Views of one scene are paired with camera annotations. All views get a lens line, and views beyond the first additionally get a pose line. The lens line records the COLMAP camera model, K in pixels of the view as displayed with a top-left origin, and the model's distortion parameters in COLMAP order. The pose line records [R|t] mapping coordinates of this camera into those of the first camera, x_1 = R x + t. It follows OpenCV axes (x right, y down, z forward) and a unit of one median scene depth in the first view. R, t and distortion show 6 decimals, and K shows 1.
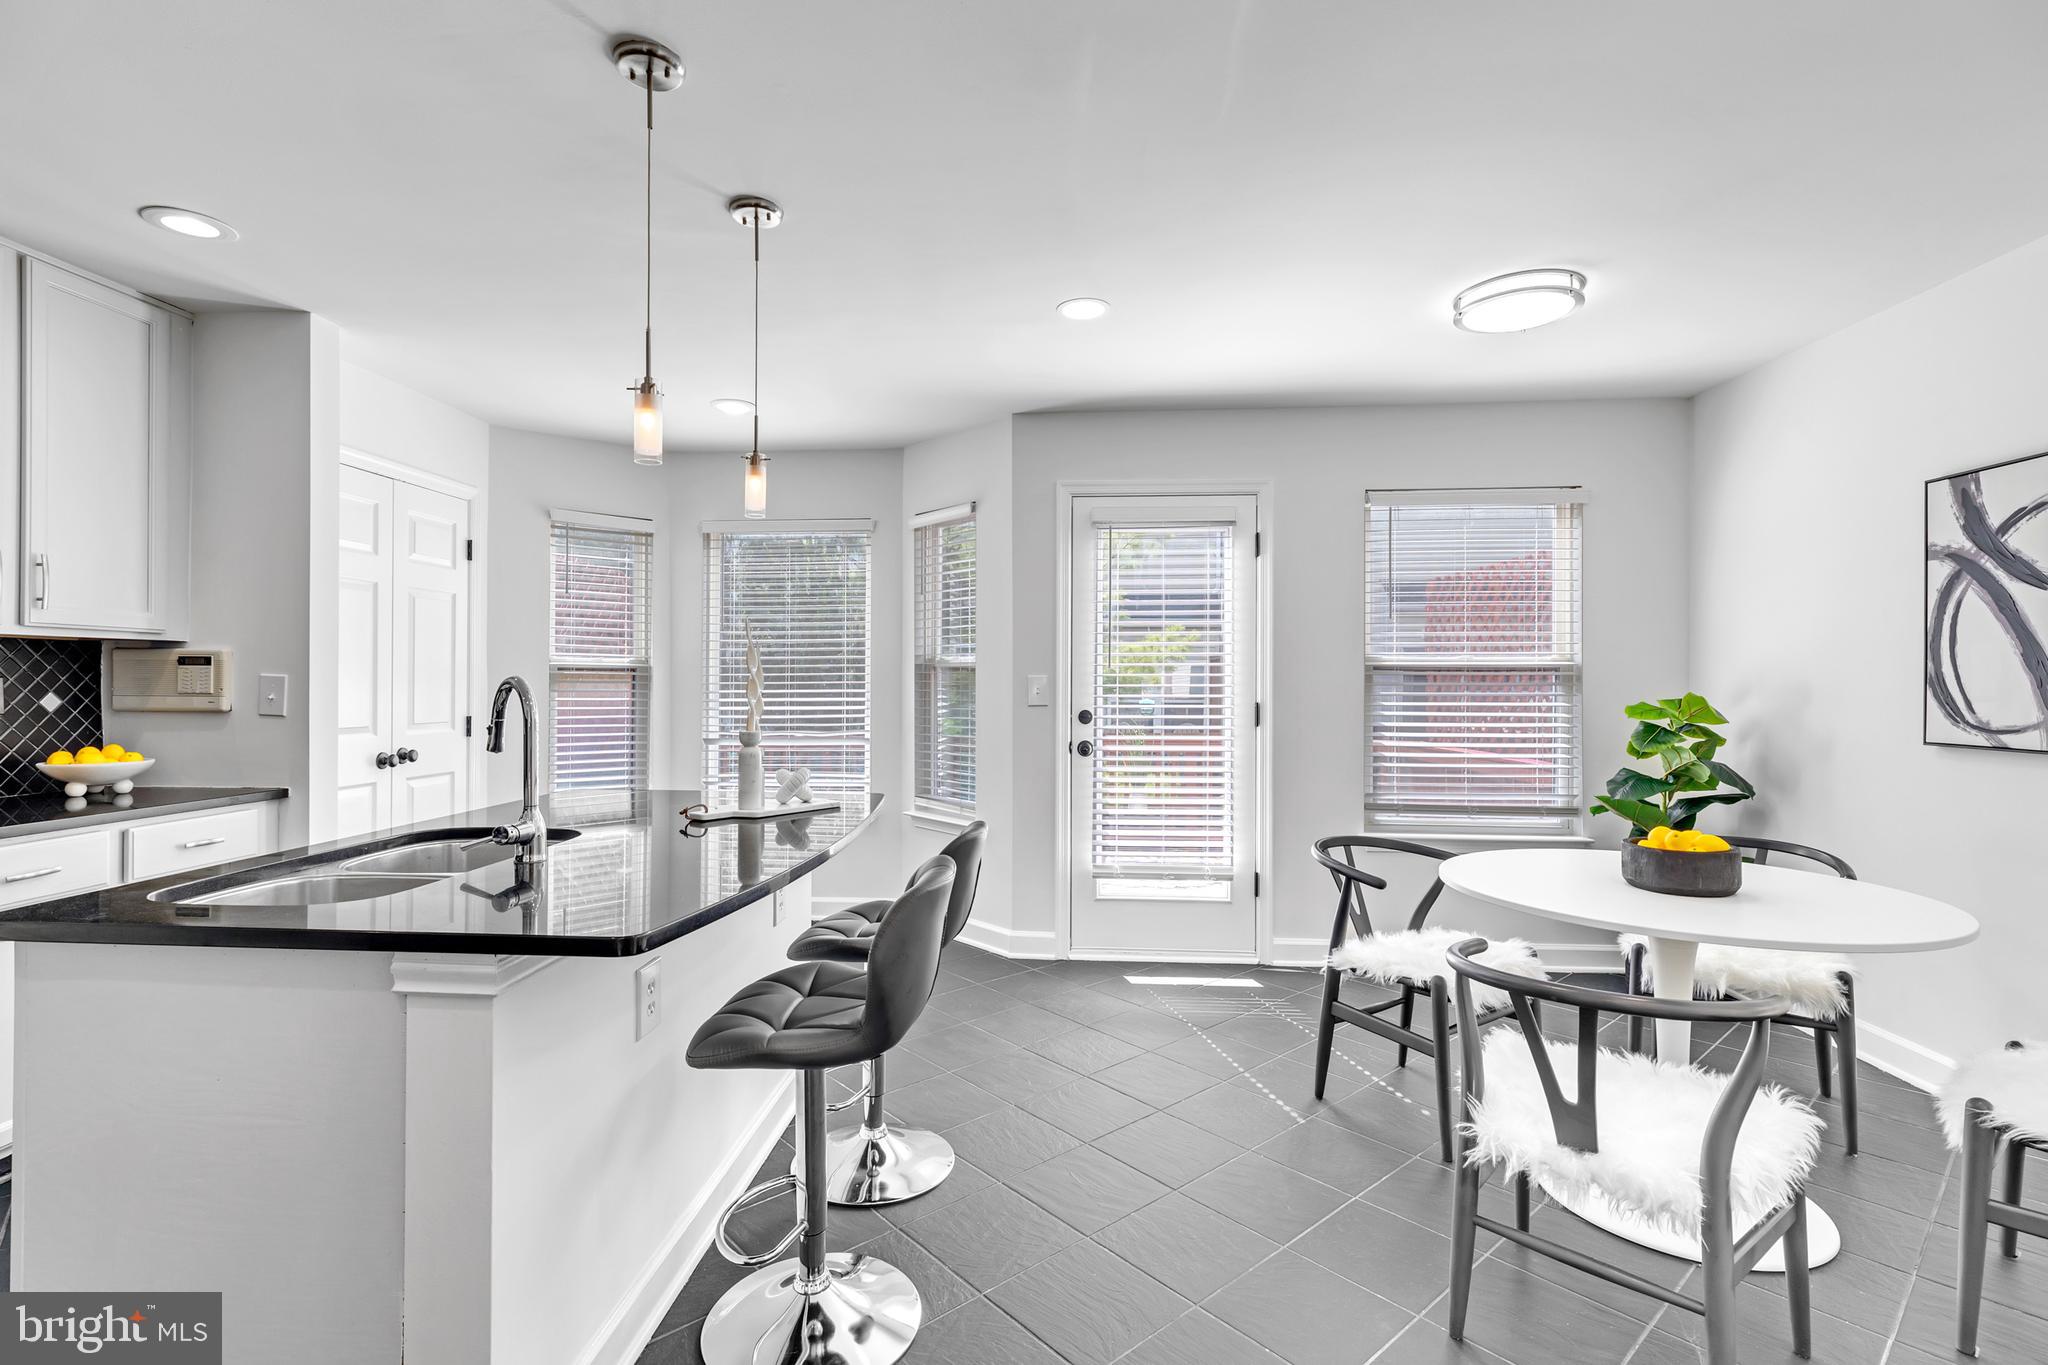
lens RADIAL K [[924.5, 0, 1015.0], [0, 924.5, 672.6], [0, 0, 1]] dist [0.007899, 0.000257]
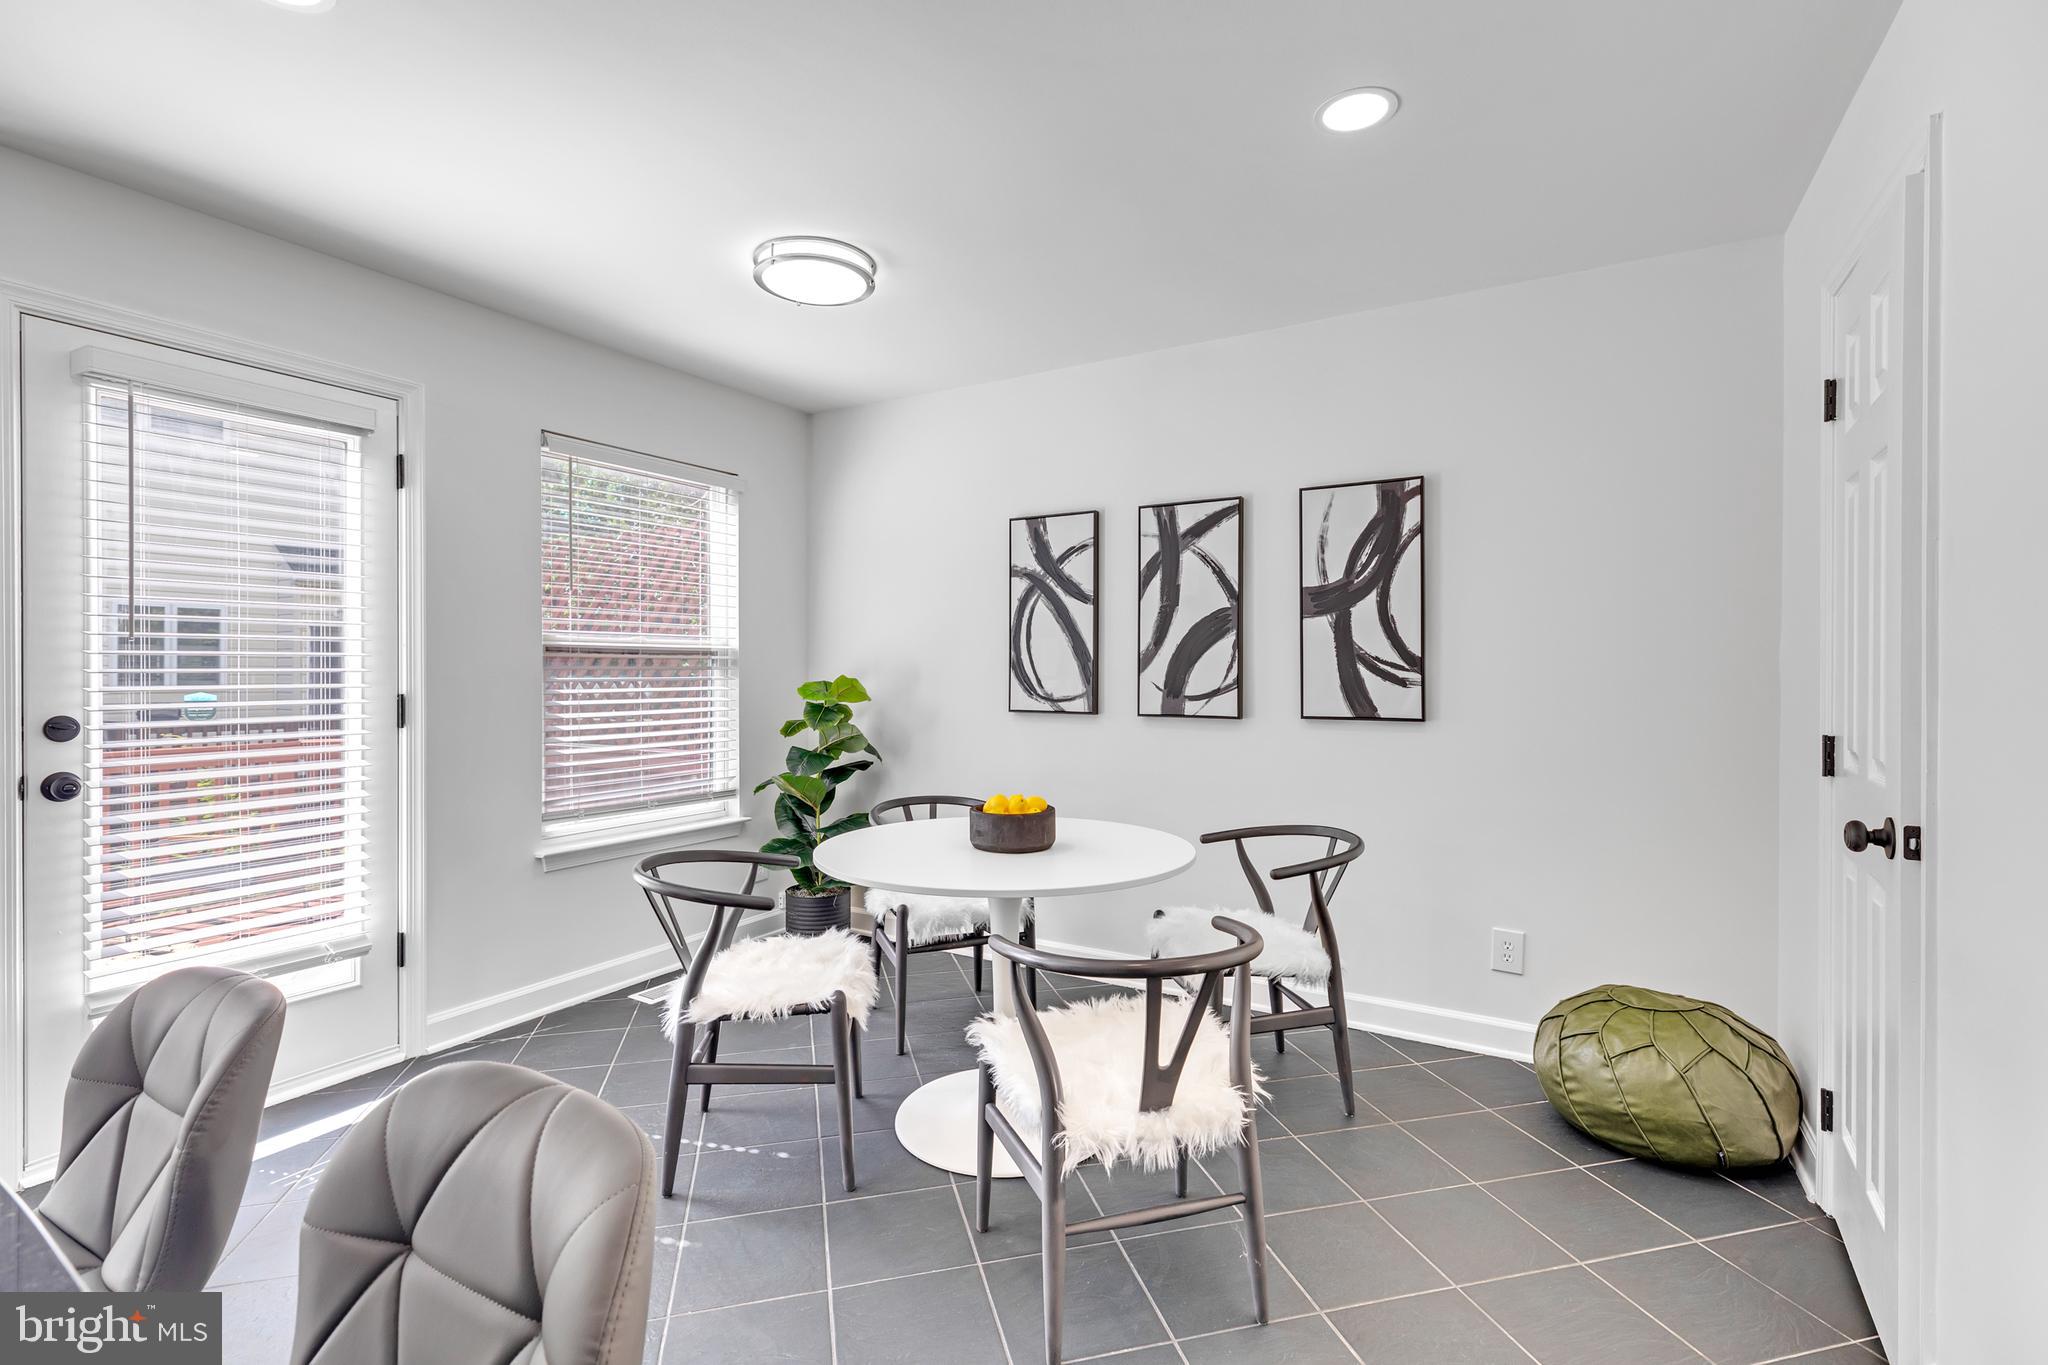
lens RADIAL K [[924.5, 0, 1016.6], [0, 924.5, 676.5], [0, 0, 1]] dist [0.007899, 0.000257]
pose [[0.462113, -0.008361, 0.886782, -0.151739], [-0.009222, 0.999856, 0.014233, 0.004212], [-0.886773, -0.014756, 0.461969, 0.253577]]
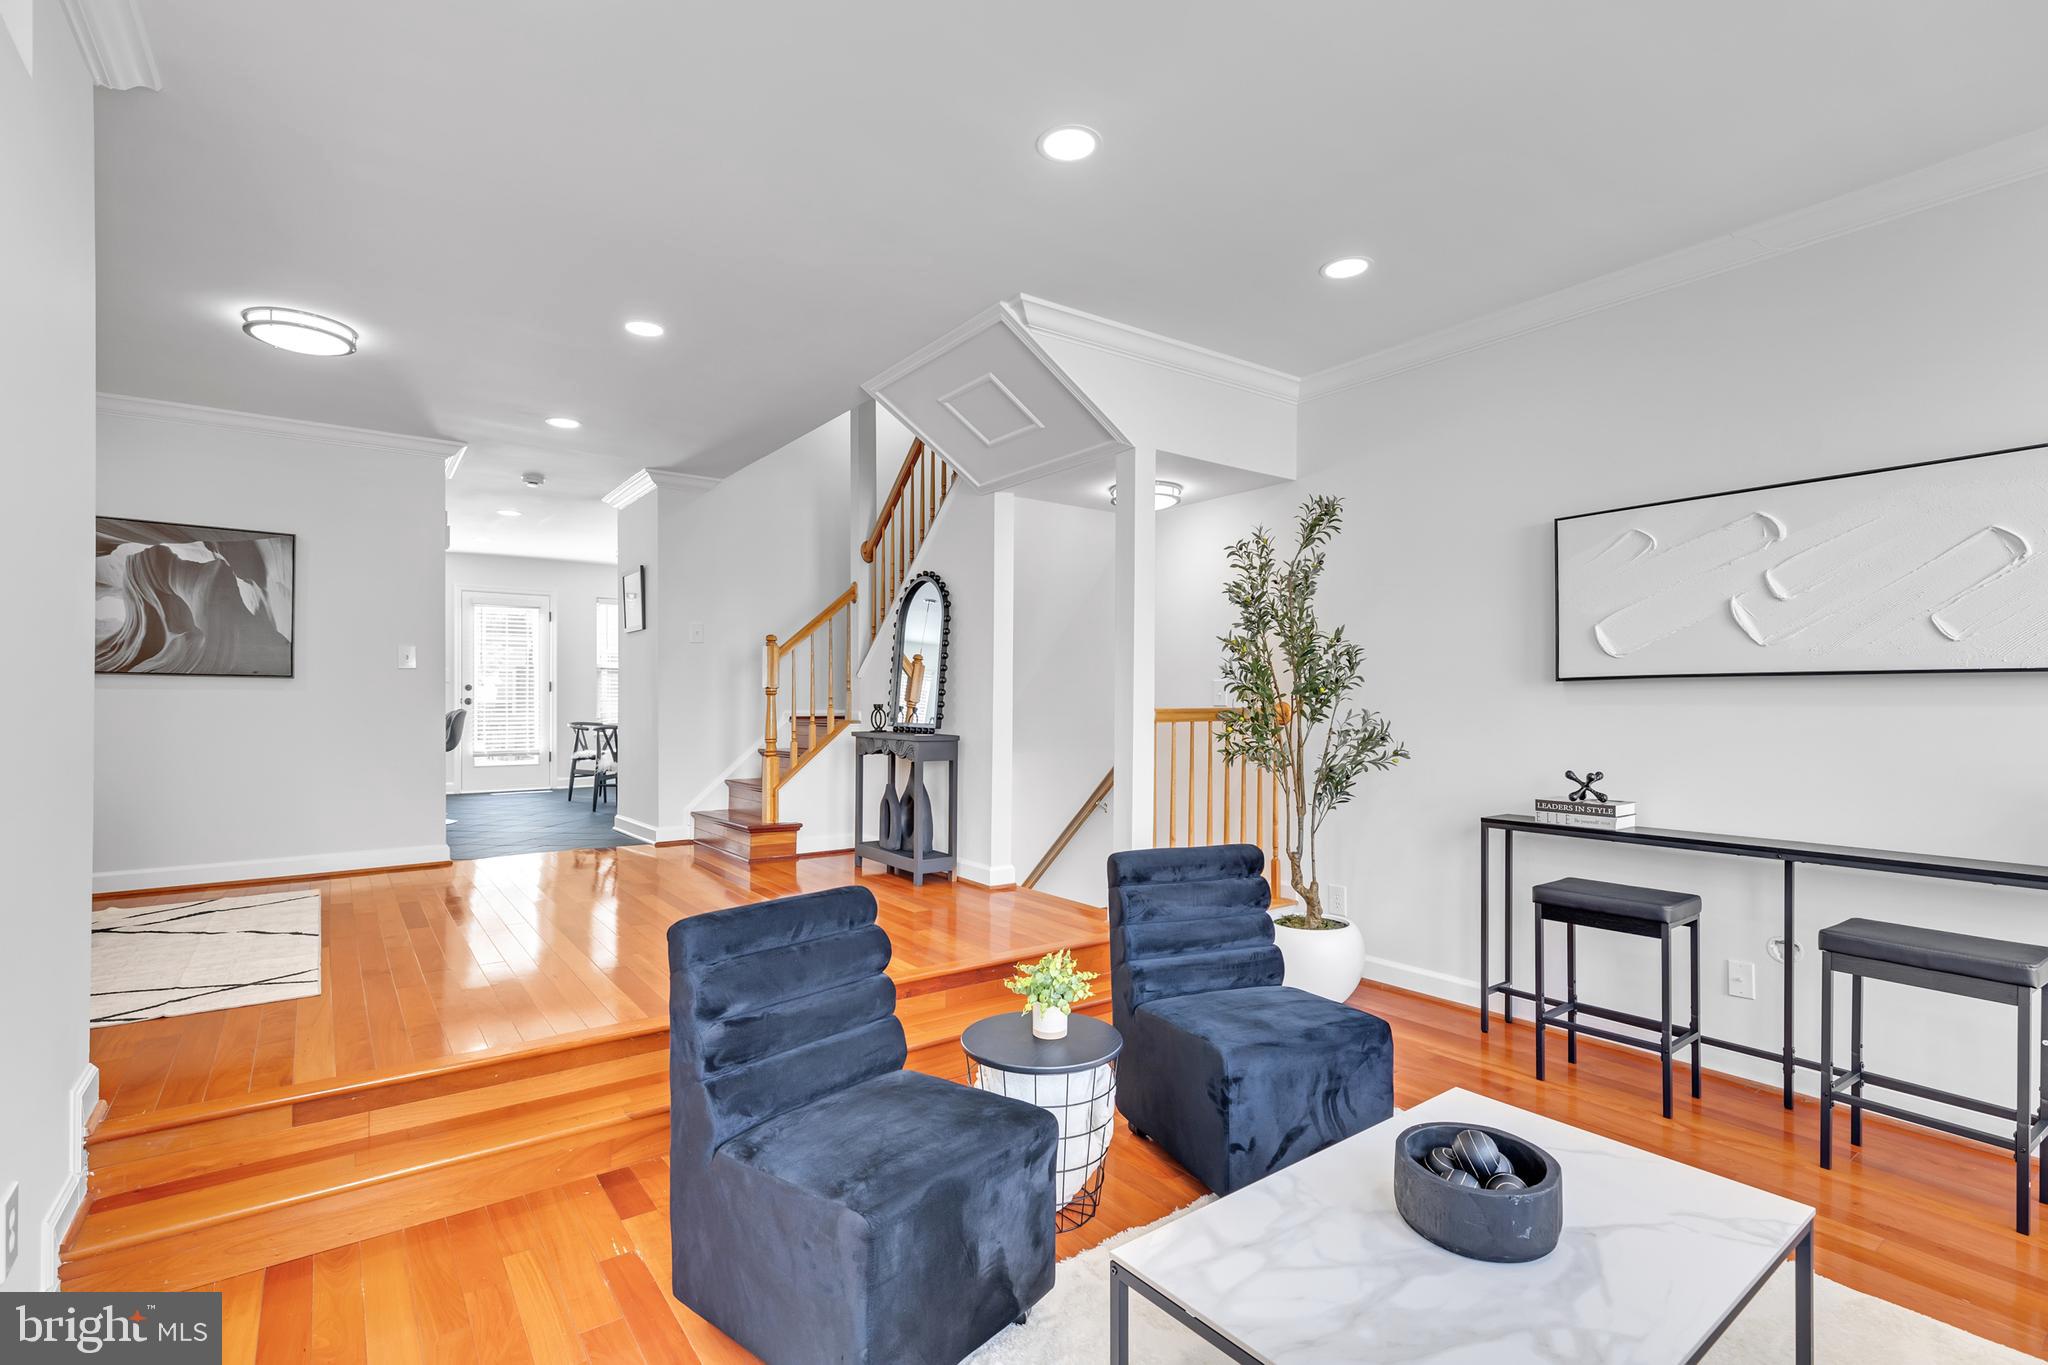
lens RADIAL K [[924.5, 0, 1022.2], [0, 924.5, 697.7], [0, 0, 1]] dist [0.007899, 0.000257]
pose [[0.755241, 0.000964, 0.655446, -0.400594], [-0.004031, 0.999987, 0.003175, 0.061514], [-0.655434, -0.005040, 0.755235, -1.667211]]
